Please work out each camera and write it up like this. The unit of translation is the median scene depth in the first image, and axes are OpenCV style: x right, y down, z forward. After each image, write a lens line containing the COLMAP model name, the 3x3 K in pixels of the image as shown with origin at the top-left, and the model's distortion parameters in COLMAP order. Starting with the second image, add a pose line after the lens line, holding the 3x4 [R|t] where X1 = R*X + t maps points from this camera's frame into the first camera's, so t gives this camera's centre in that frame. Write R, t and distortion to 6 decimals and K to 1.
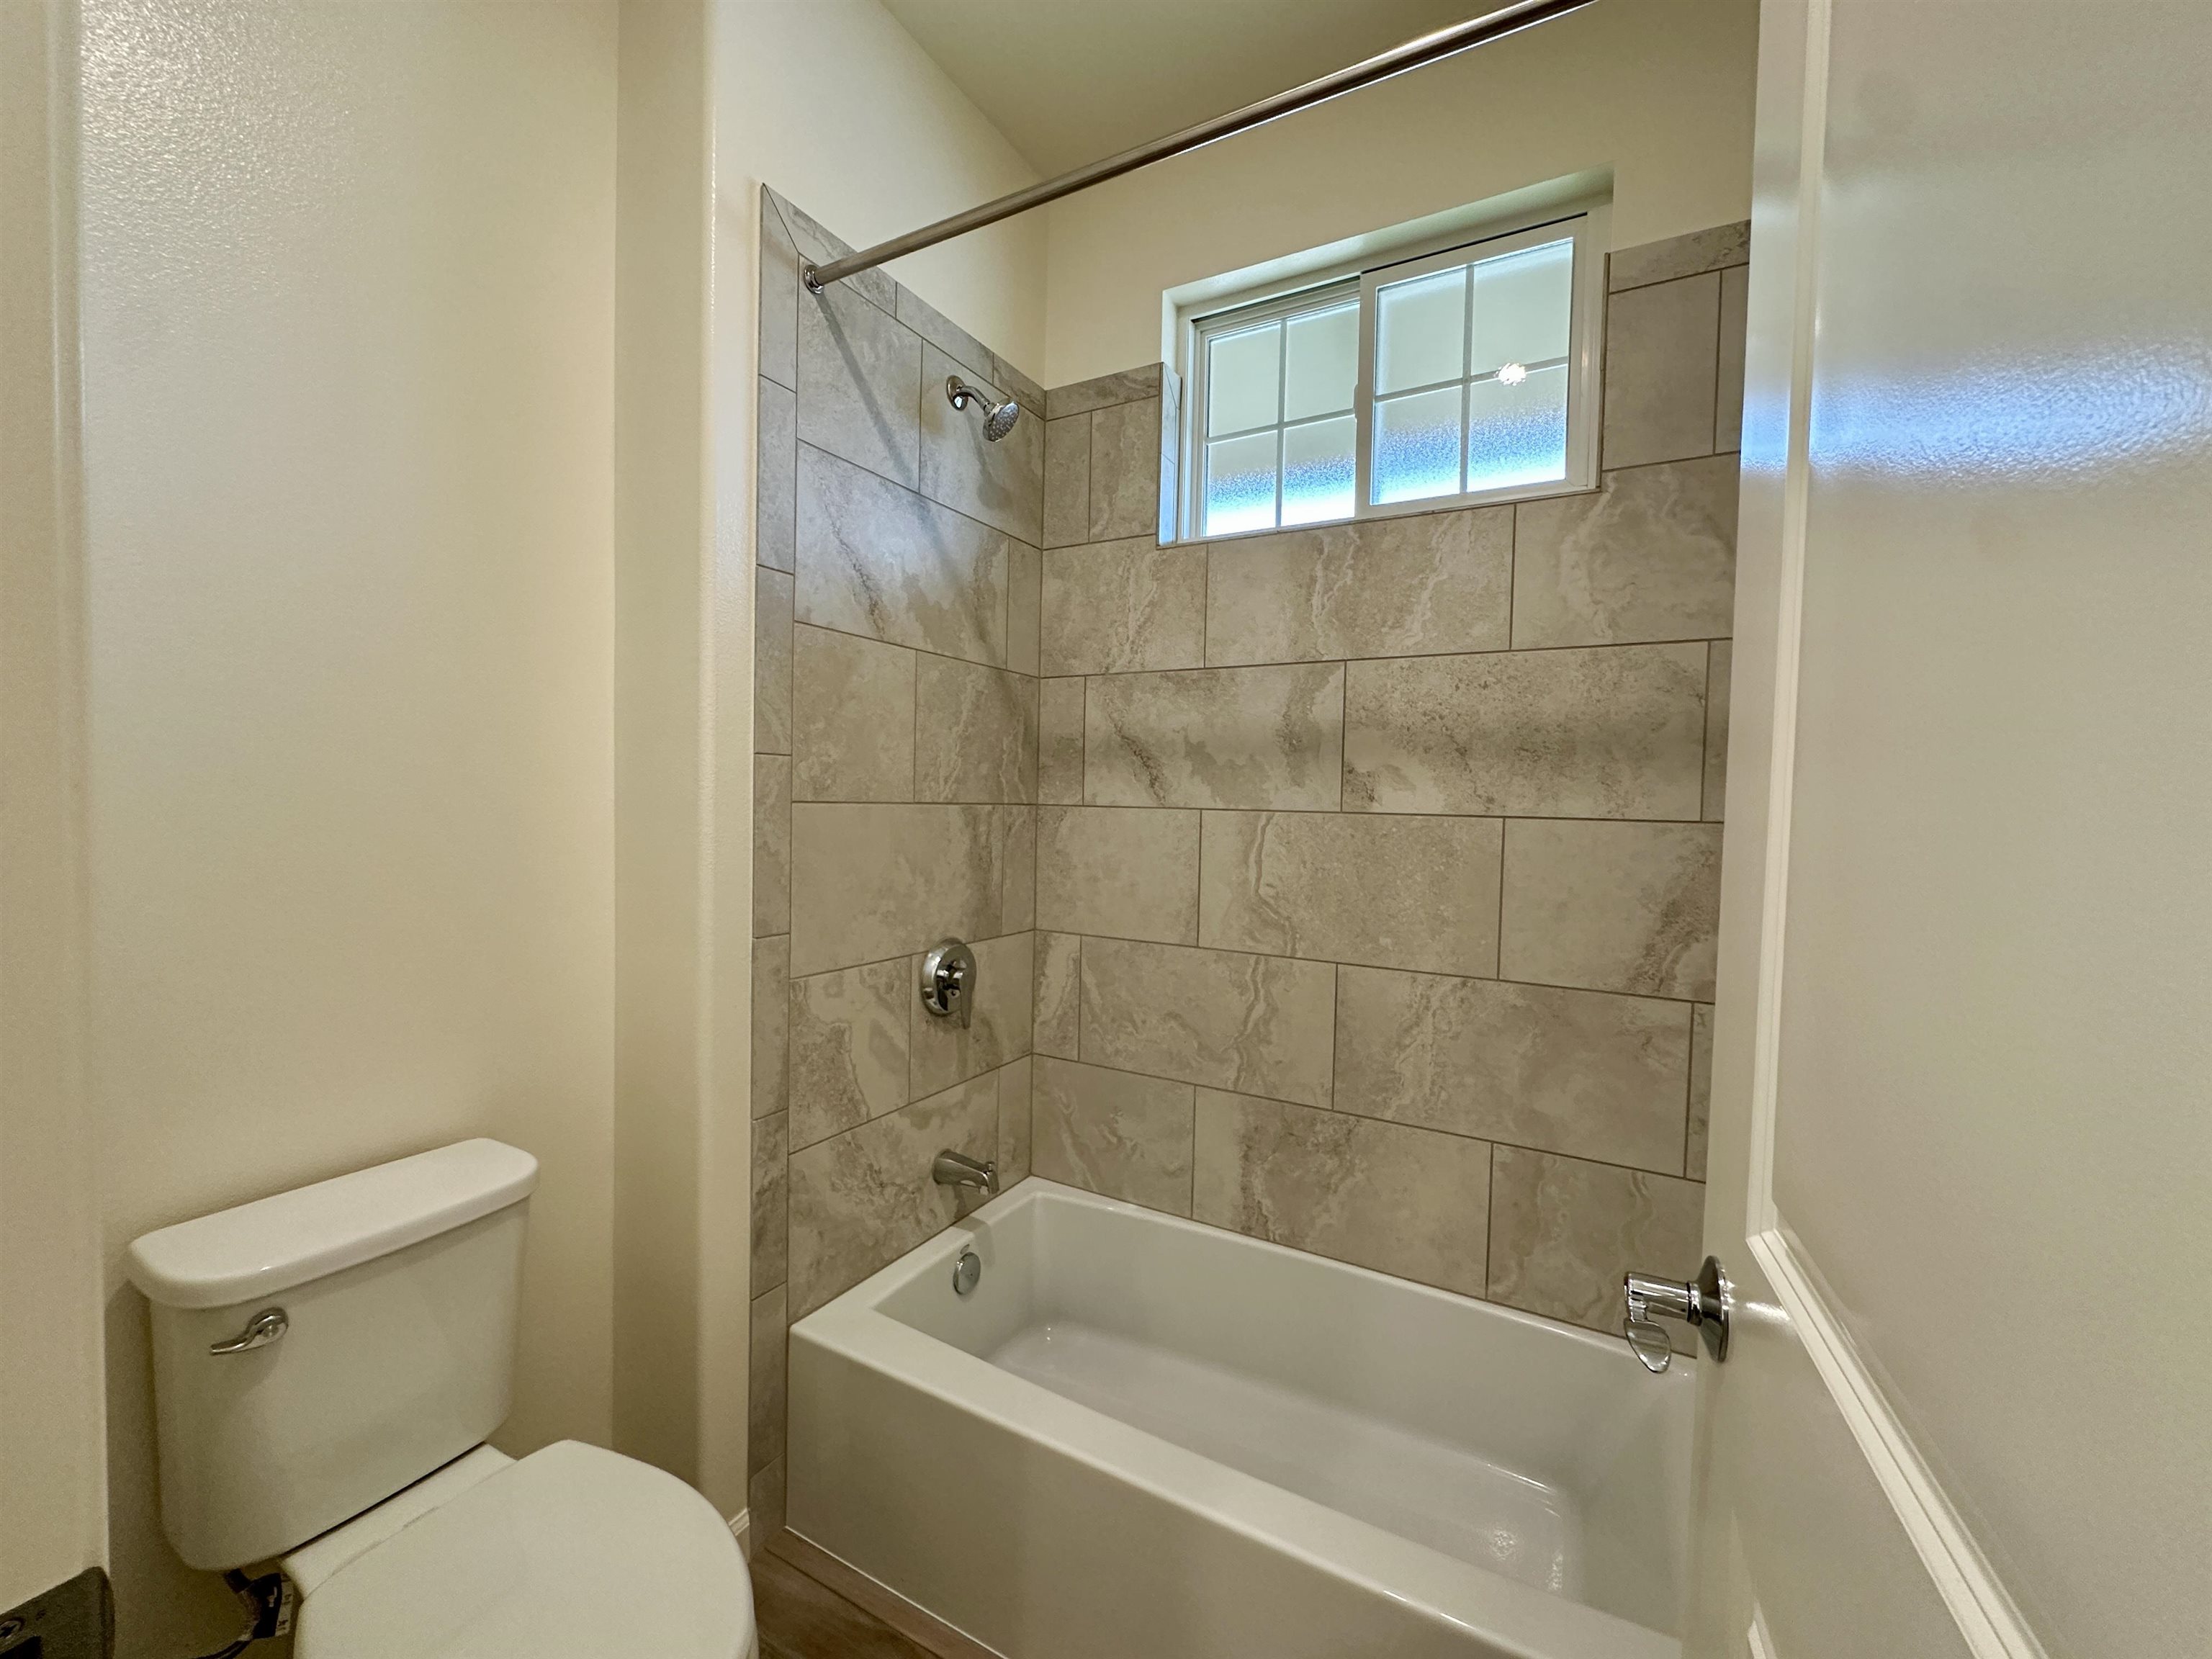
lens RADIAL K [[881.8, 0, 1105.0], [0, 881.8, 830.7], [0, 0, 1]] dist [-0.006094, 0.001520]
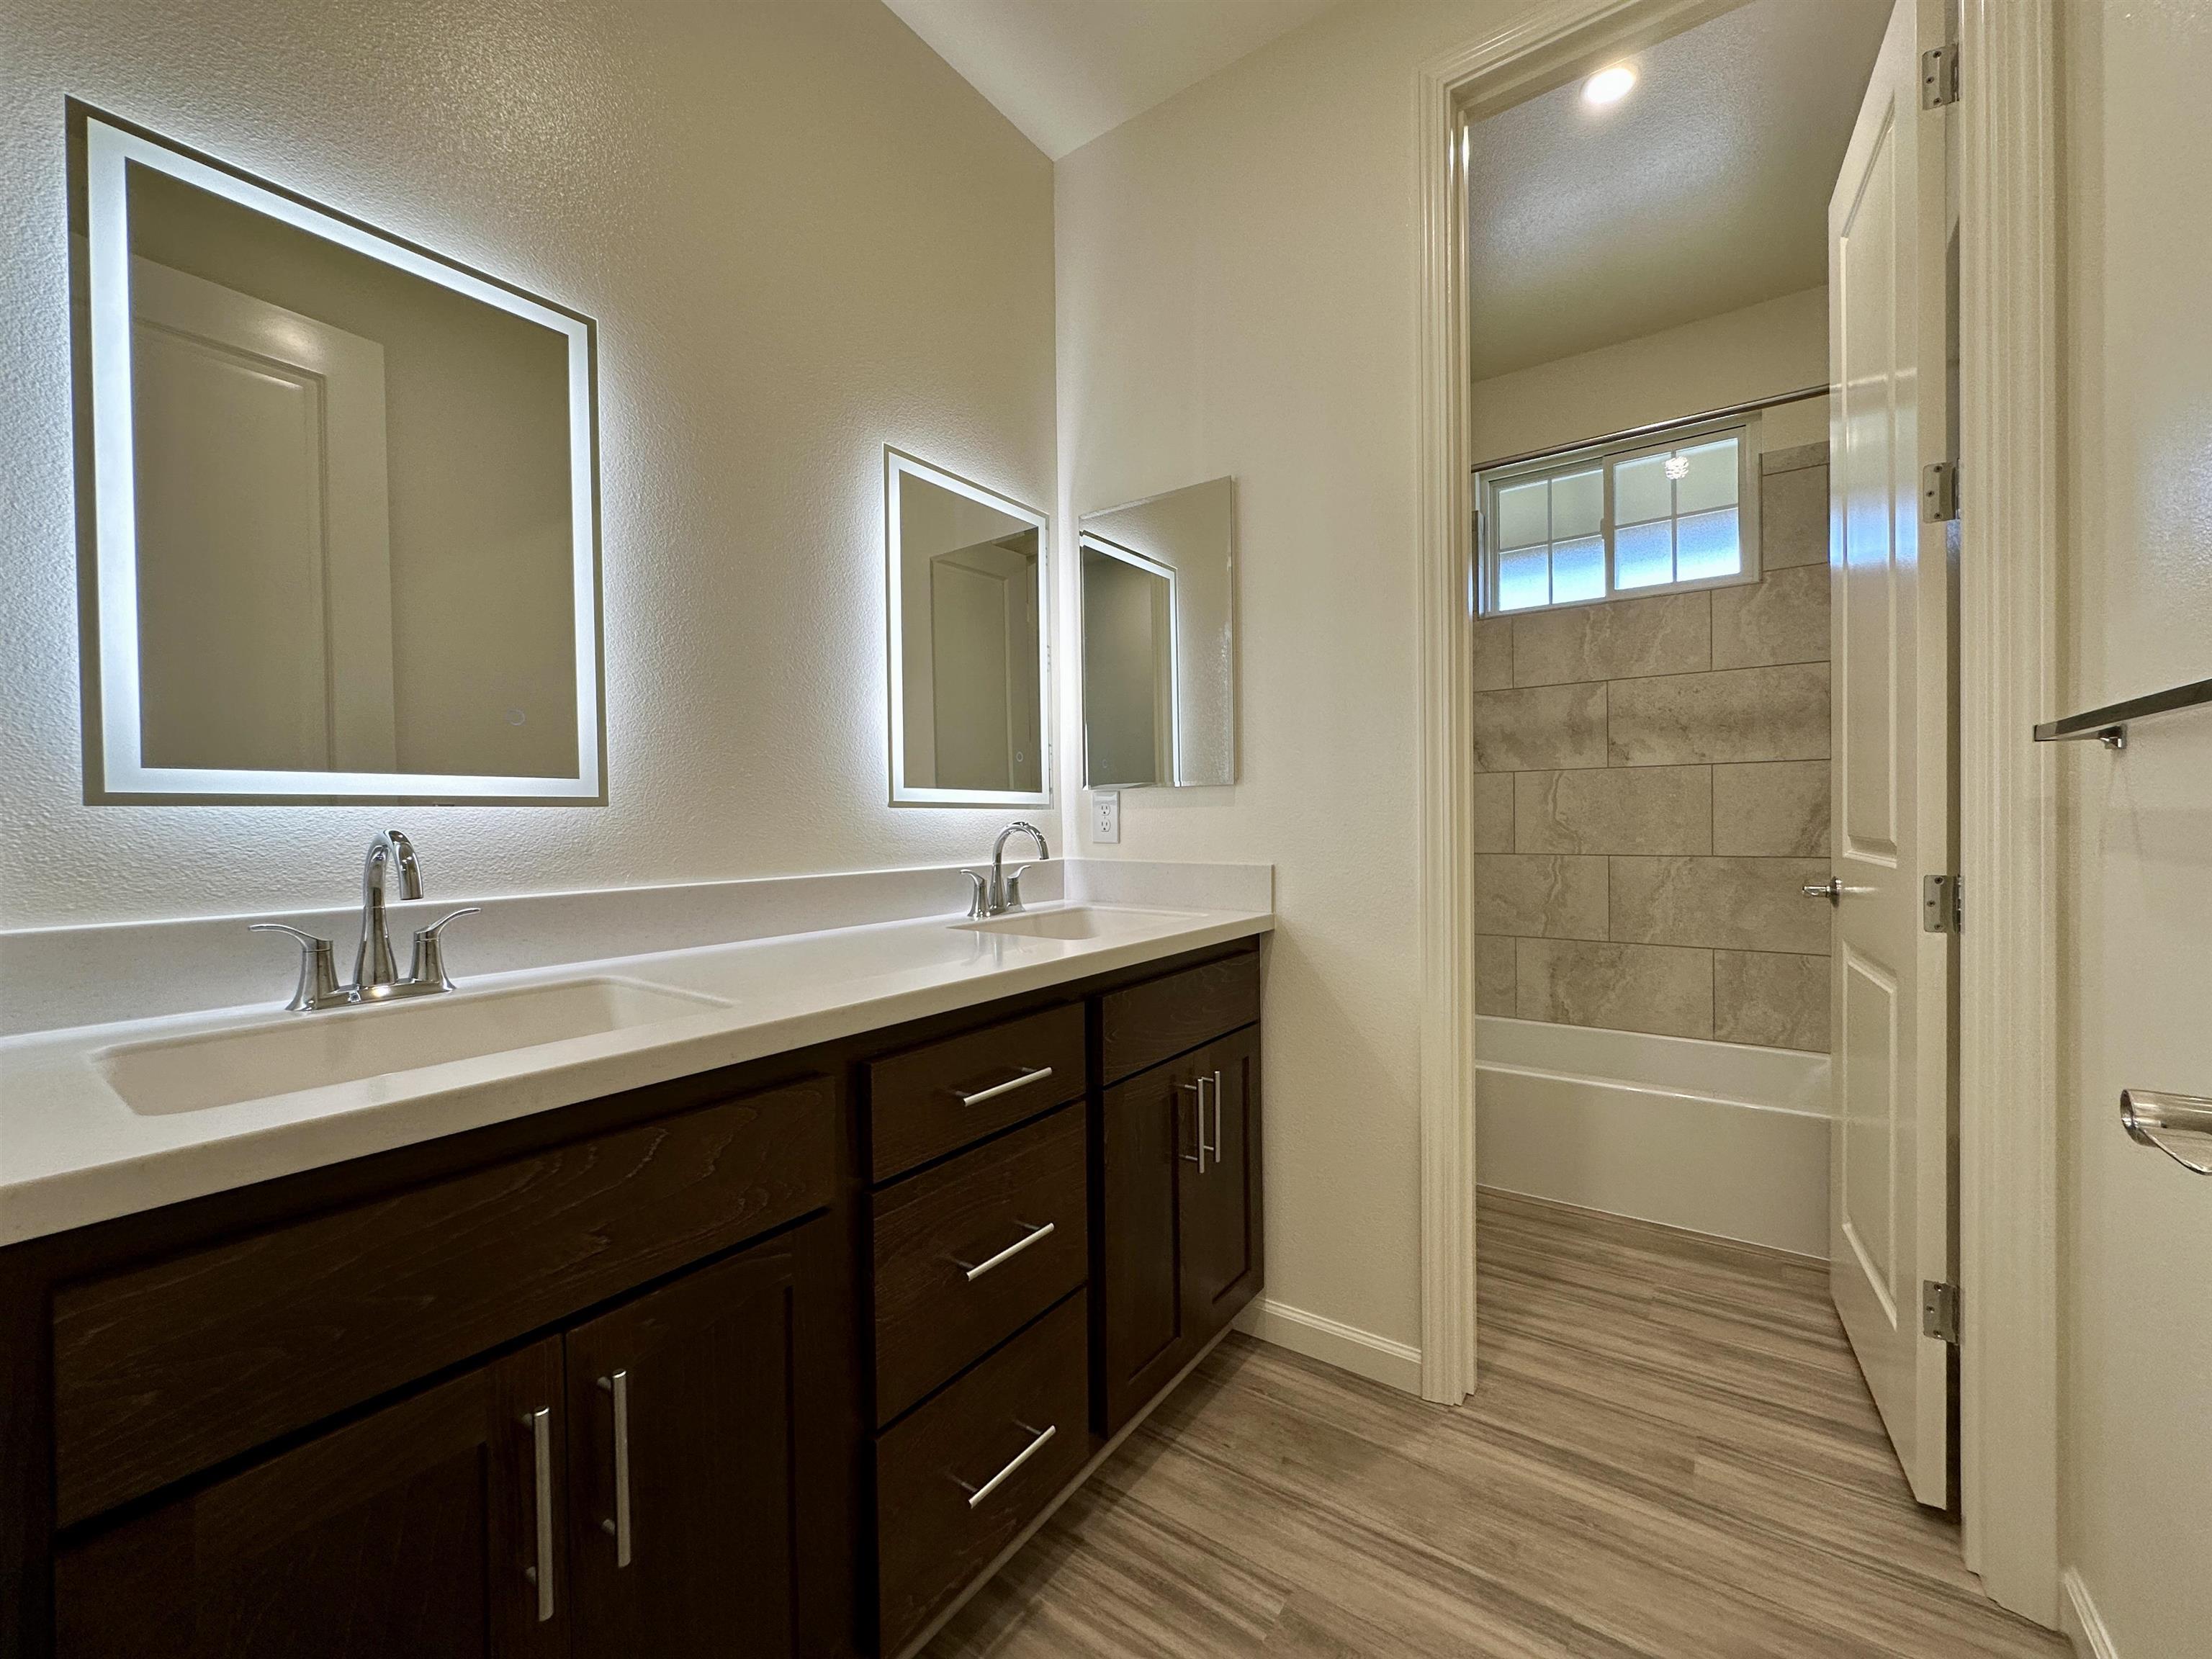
lens RADIAL K [[881.8, 0, 1102.2], [0, 881.8, 828.1], [0, 0, 1]] dist [-0.006094, 0.001520]
pose [[0.993088, -0.040234, -0.110258, -0.557170], [0.038560, 0.999107, -0.017269, 0.093029], [0.110855, 0.012898, 0.993753, -0.865735]]
